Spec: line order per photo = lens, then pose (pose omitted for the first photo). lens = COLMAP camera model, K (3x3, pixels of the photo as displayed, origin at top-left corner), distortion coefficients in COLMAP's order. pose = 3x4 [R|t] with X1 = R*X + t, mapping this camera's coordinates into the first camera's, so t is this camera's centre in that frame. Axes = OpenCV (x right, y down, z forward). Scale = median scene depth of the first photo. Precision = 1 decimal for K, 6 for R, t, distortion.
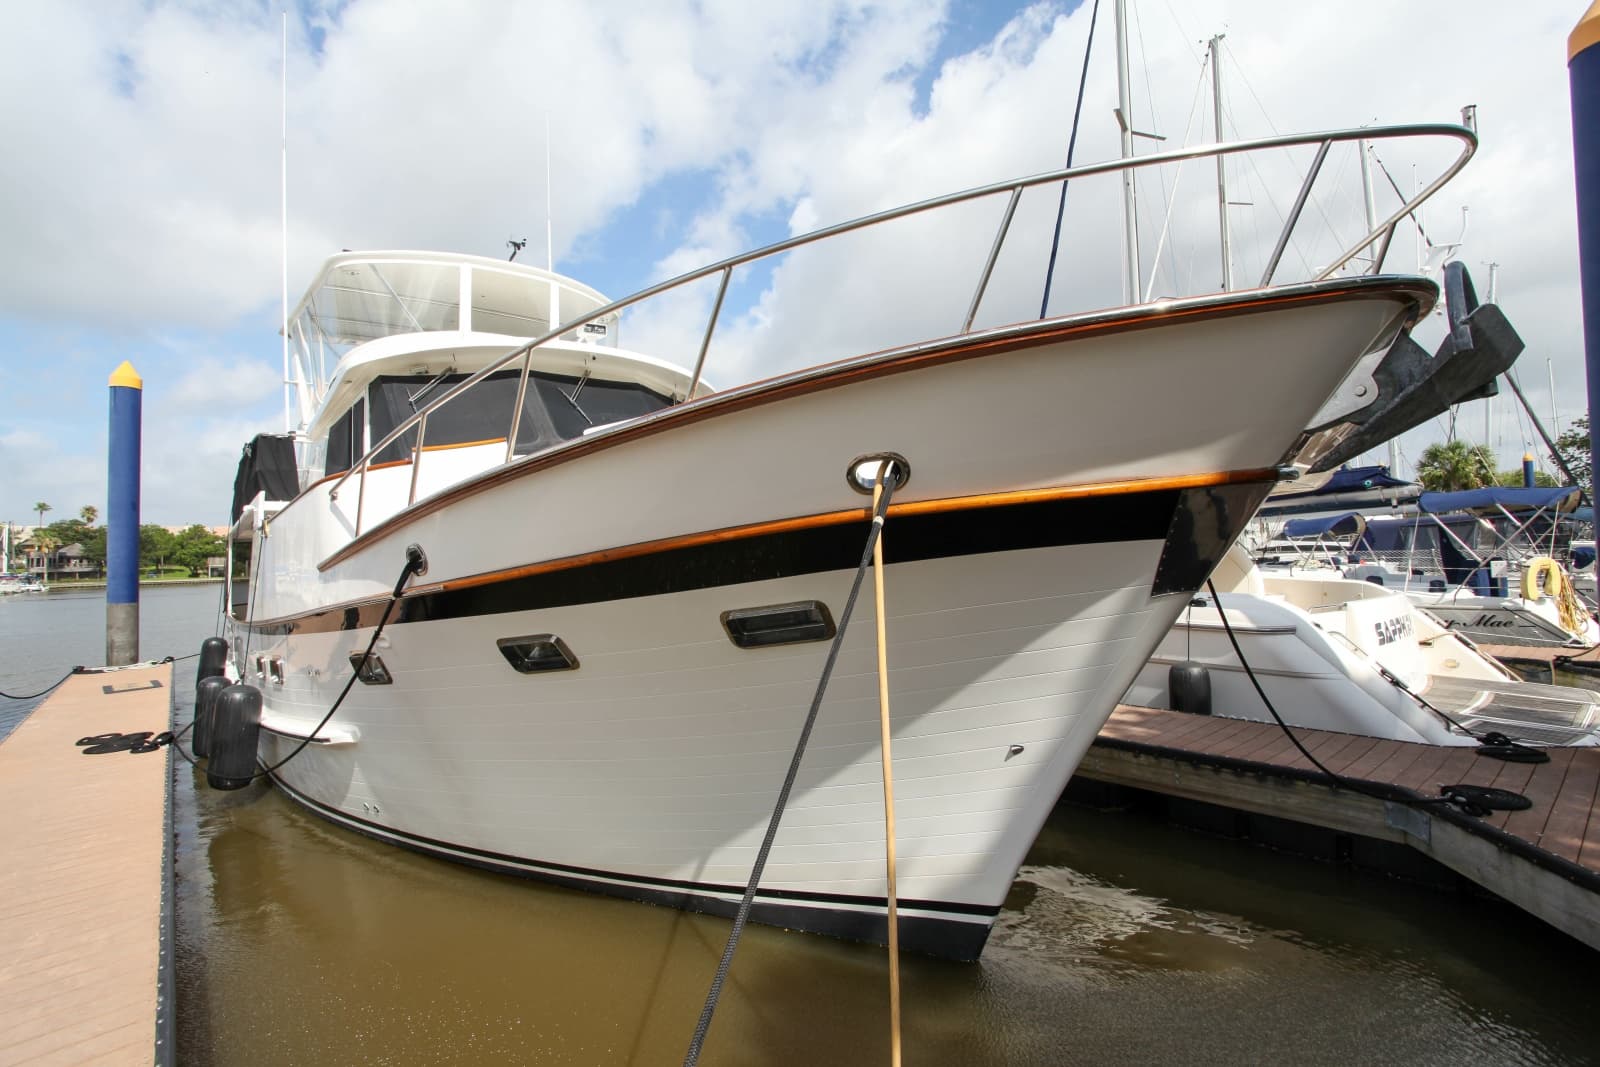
lens RADIAL K [[776.5, 0, 798.6], [0, 776.5, 536.2], [0, 0, 1]] dist [-0.065386, 0.028447]
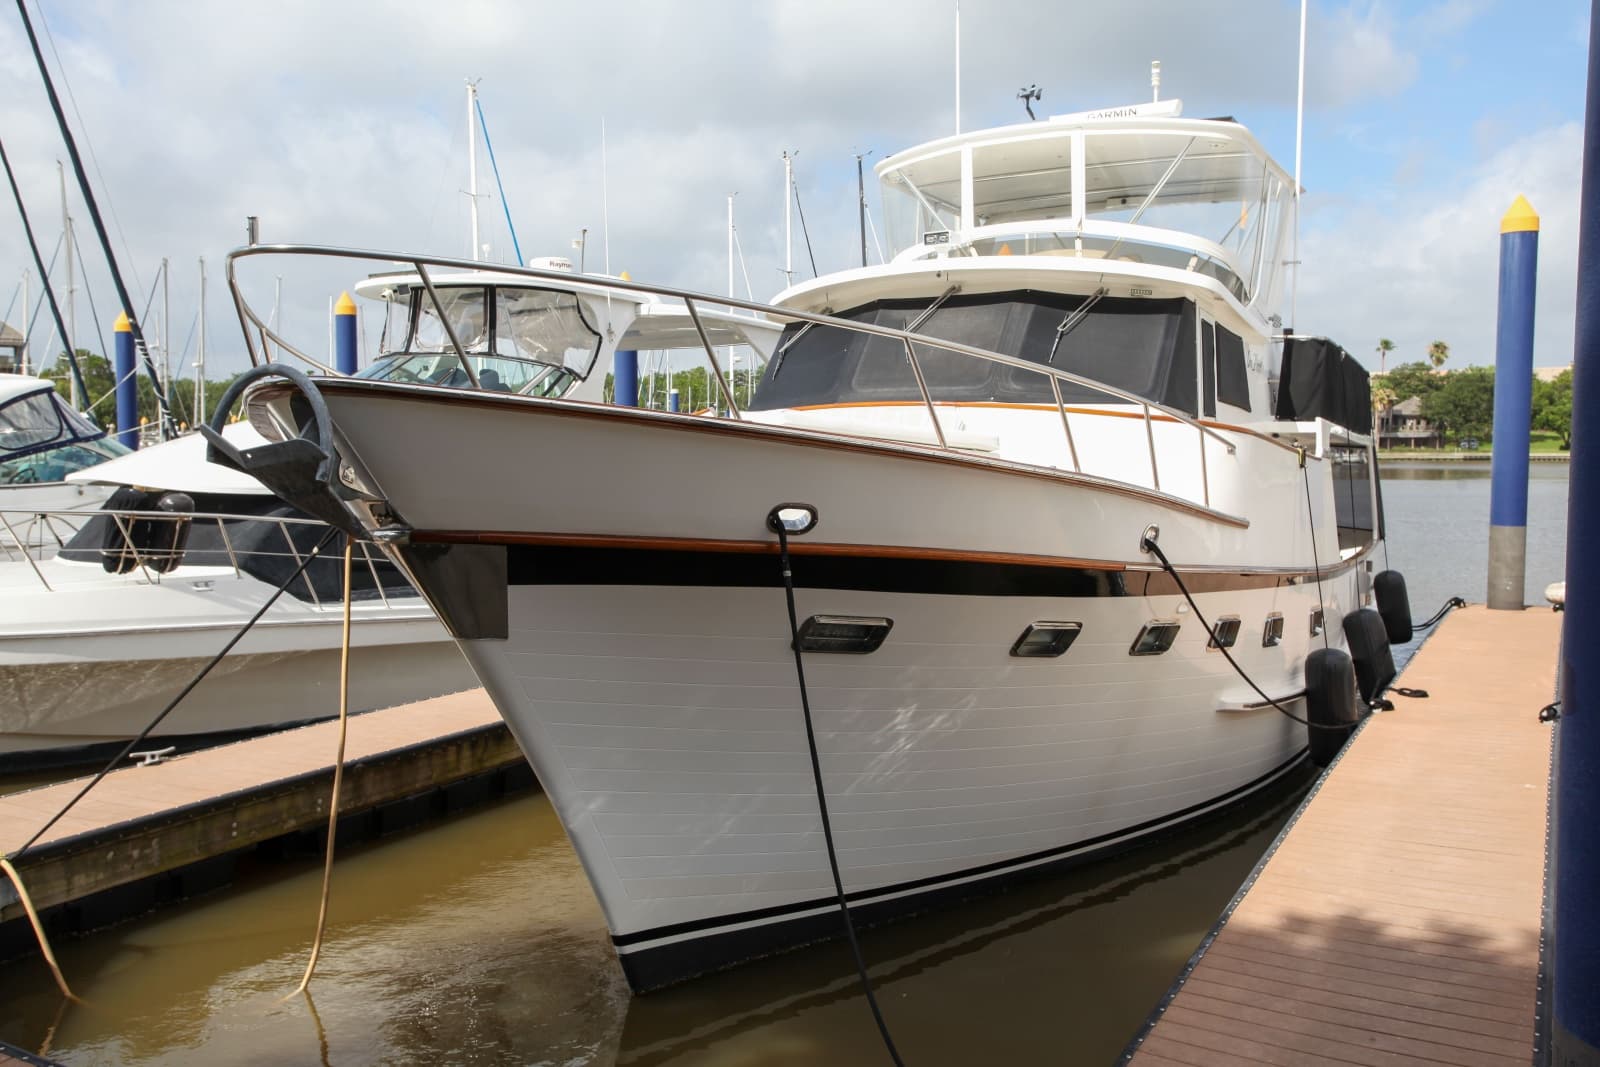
lens RADIAL K [[1372.9, 0, 800.0], [0, 1372.9, 533.5], [0, 0, 1]] dist [0.008098, 0.015080]
pose [[0.329766, 0.090830, -0.939683, 1.110450], [0.019542, 0.994491, 0.102986, -0.113208], [0.943860, -0.052324, 0.326174, 0.394747]]
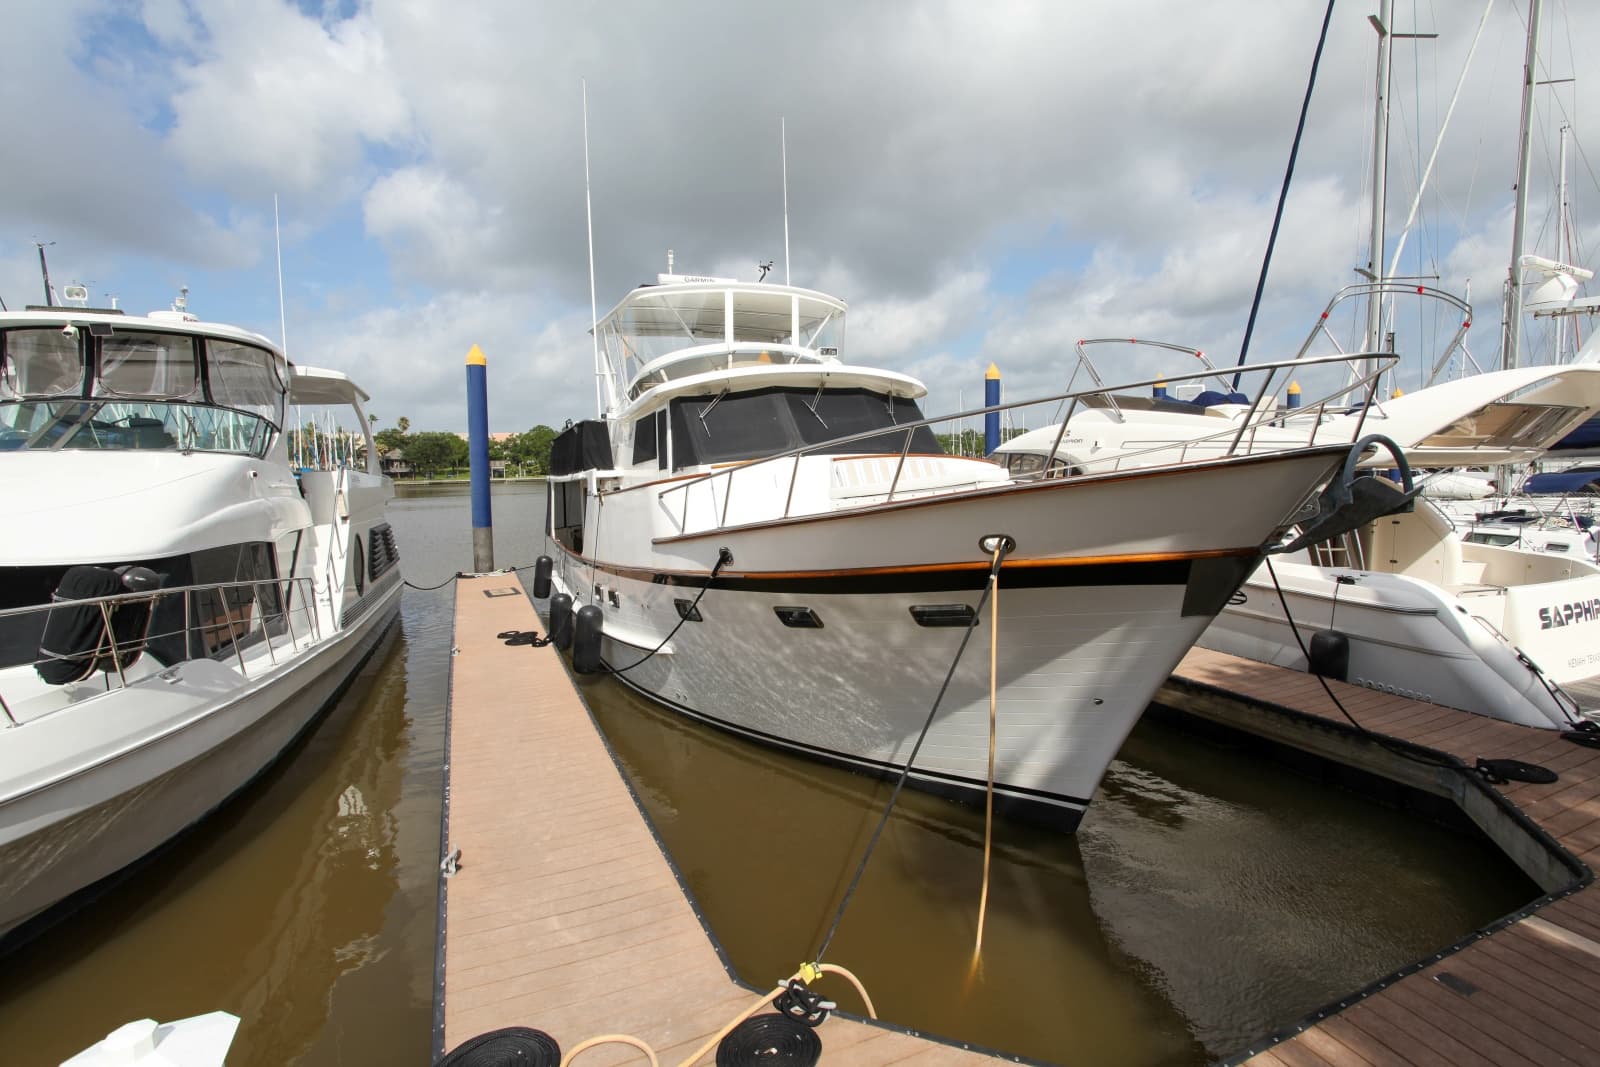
lens RADIAL K [[783.0, 0, 800.0], [0, 783.0, 533.5], [0, 0, 1]] dist [-0.069337, 0.033221]
pose [[0.961178, 0.035505, -0.273635, 0.061905], [-0.001787, 0.992467, 0.122498, -0.127167], [0.275923, -0.117253, 0.954001, -0.313742]]
